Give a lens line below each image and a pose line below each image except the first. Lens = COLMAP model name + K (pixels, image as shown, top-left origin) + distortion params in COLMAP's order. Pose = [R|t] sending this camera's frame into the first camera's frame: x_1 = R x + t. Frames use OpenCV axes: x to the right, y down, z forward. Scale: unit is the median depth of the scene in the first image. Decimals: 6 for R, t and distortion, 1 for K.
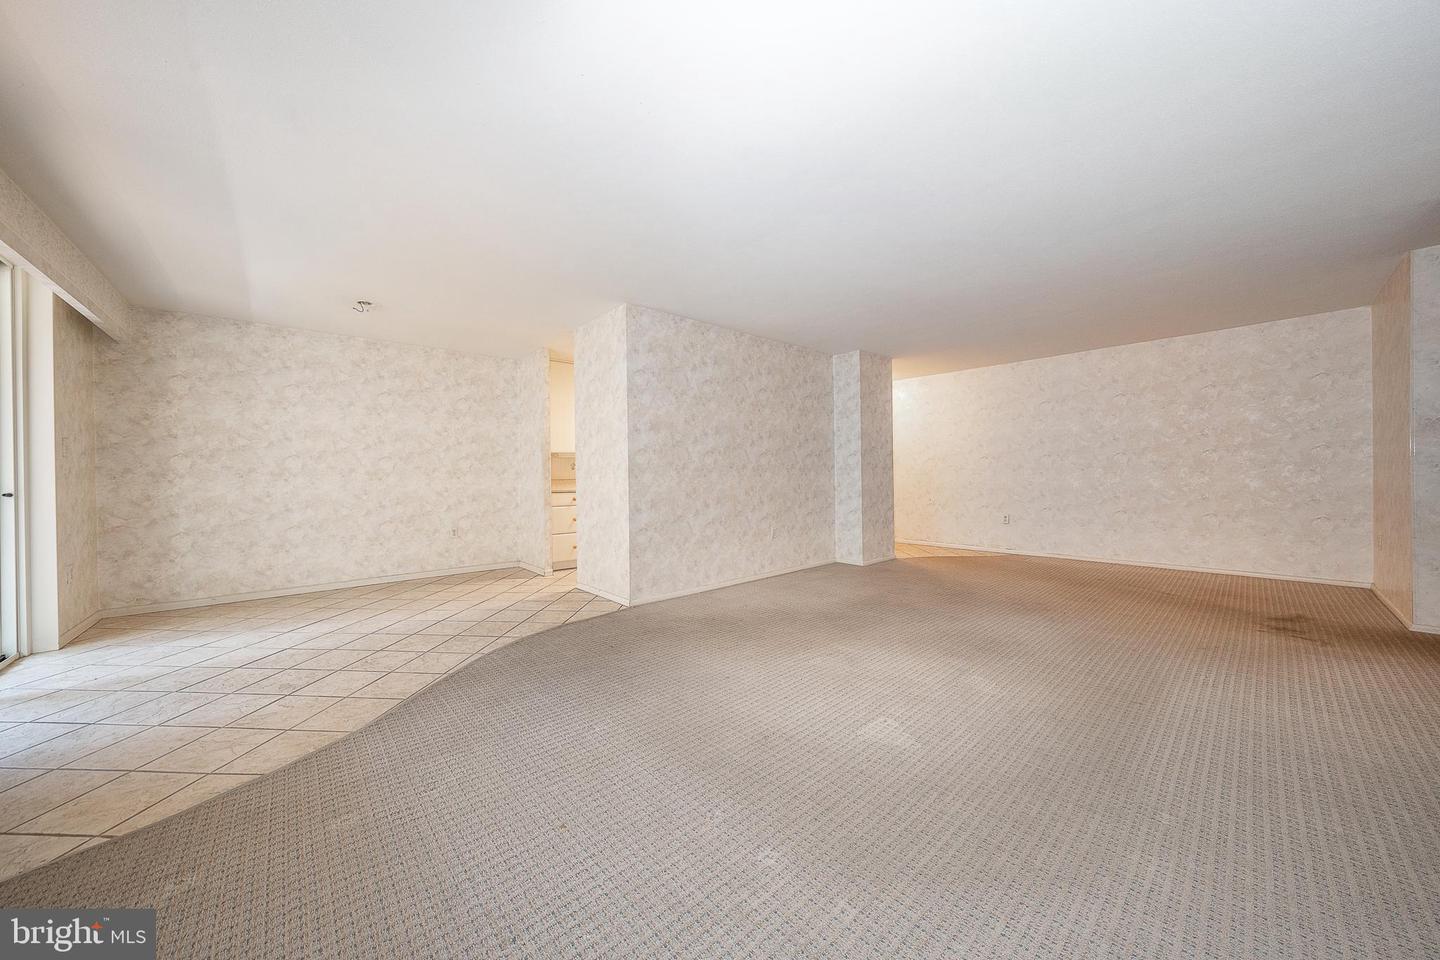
lens RADIAL K [[495.0, 0, 719.9], [0, 495.0, 474.3], [0, 0, 1]] dist [-0.023949, 0.005353]
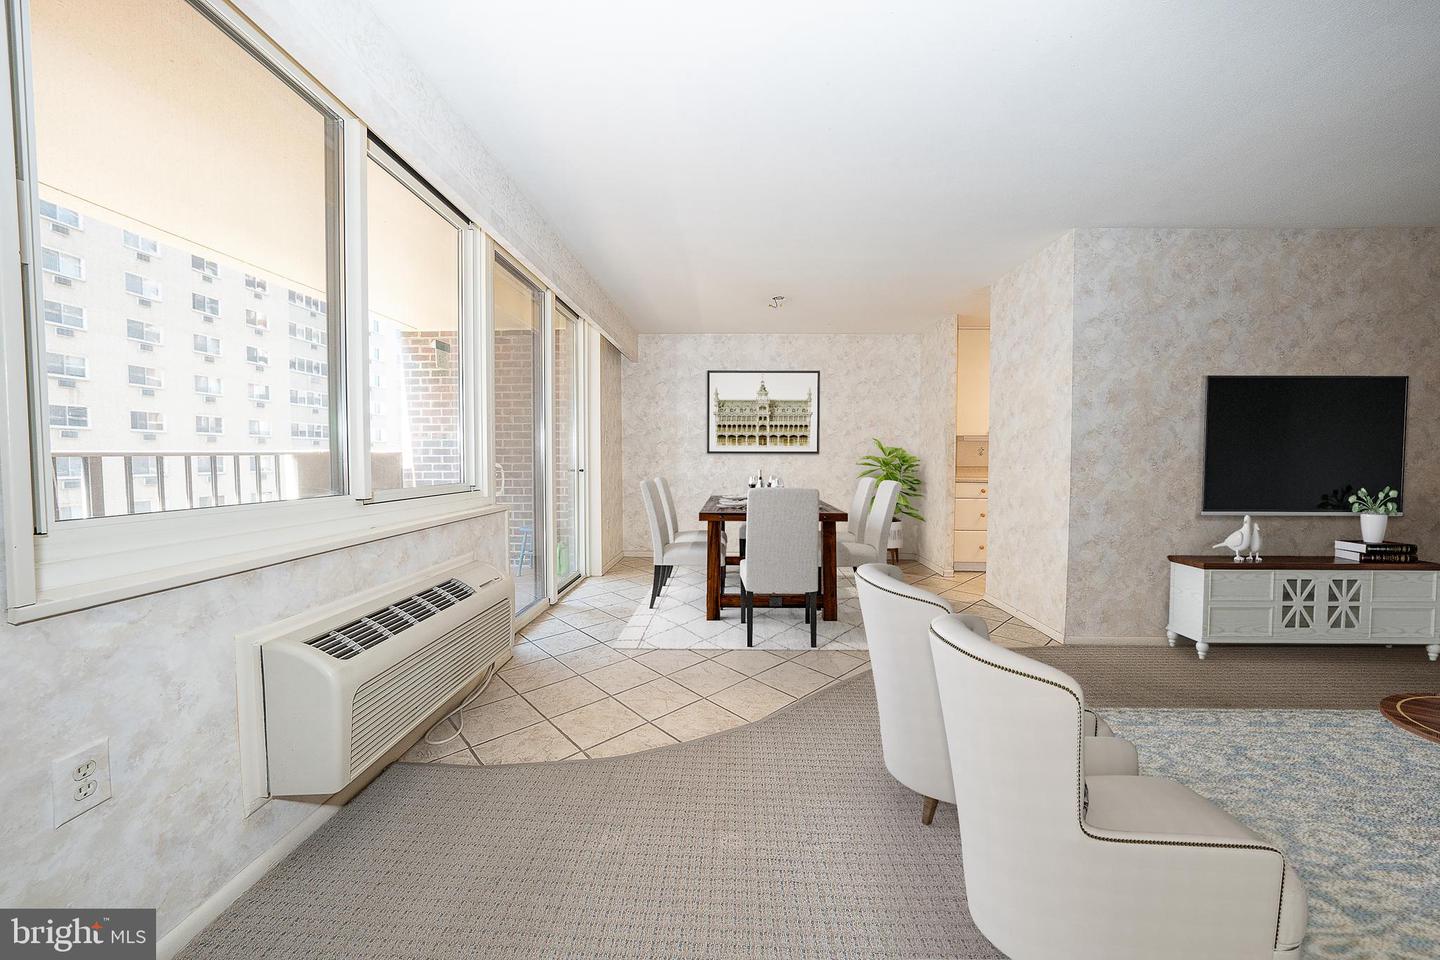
lens RADIAL K [[495.0, 0, 719.9], [0, 495.0, 474.3], [0, 0, 1]] dist [-0.023949, 0.005353]
pose [[0.725177, 0.038025, -0.687512, -0.061624], [-0.012054, 0.999022, 0.042540, -0.011110], [0.688457, -0.022562, 0.724926, 0.116697]]
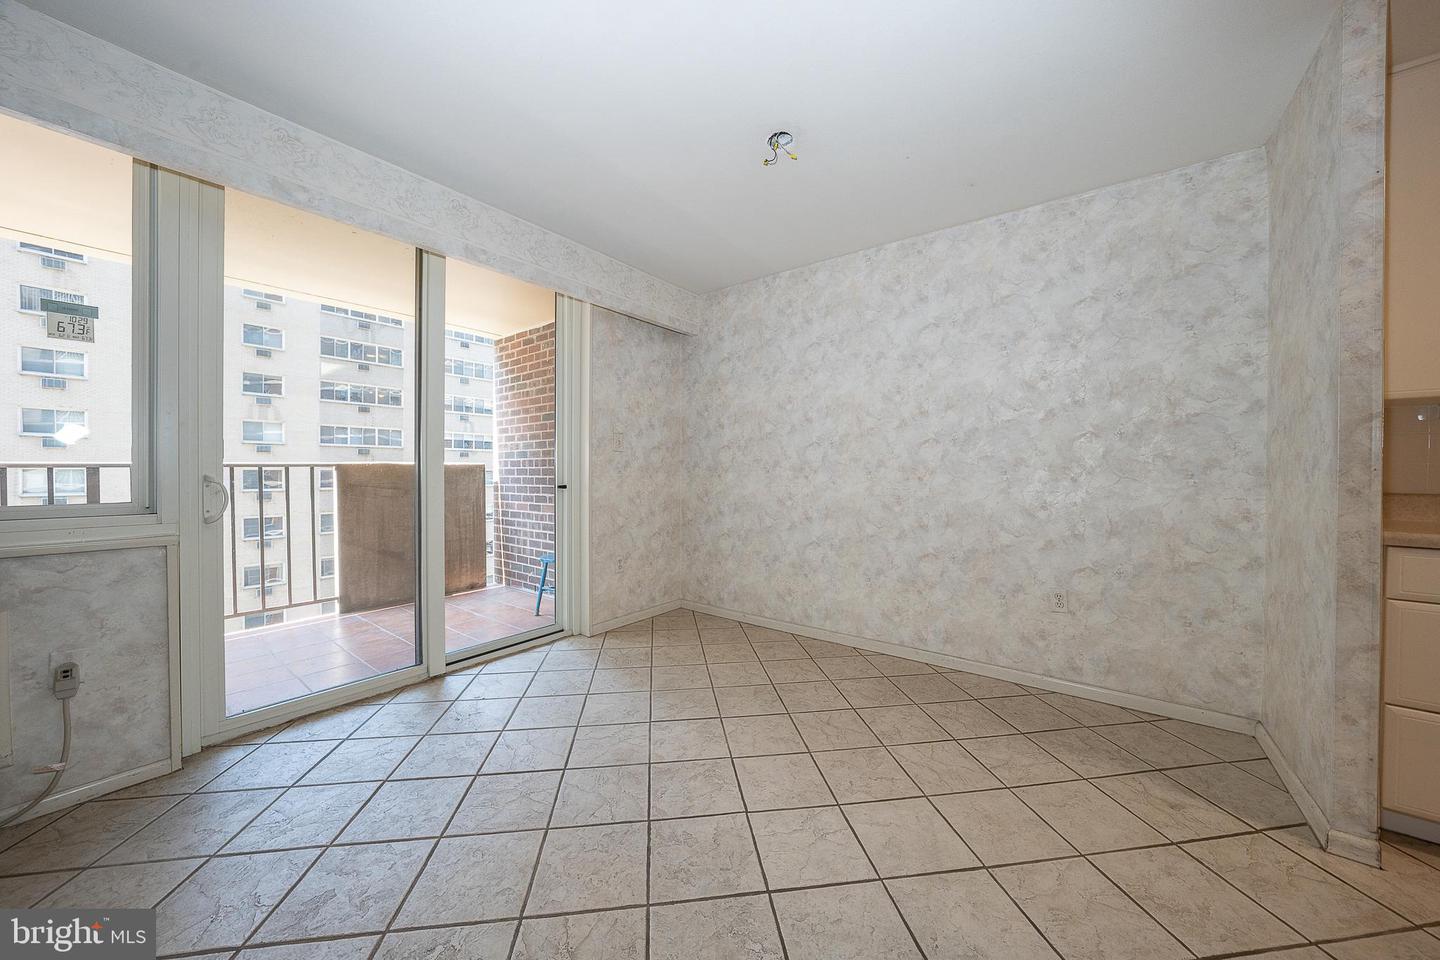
lens RADIAL K [[495.0, 0, 719.9], [0, 495.0, 474.3], [0, 0, 1]] dist [-0.023949, 0.005353]
pose [[0.196360, 0.019816, -0.980332, -0.211521], [-0.005761, 0.999802, 0.019055, -0.005972], [0.980515, 0.001906, 0.196435, 0.792272]]
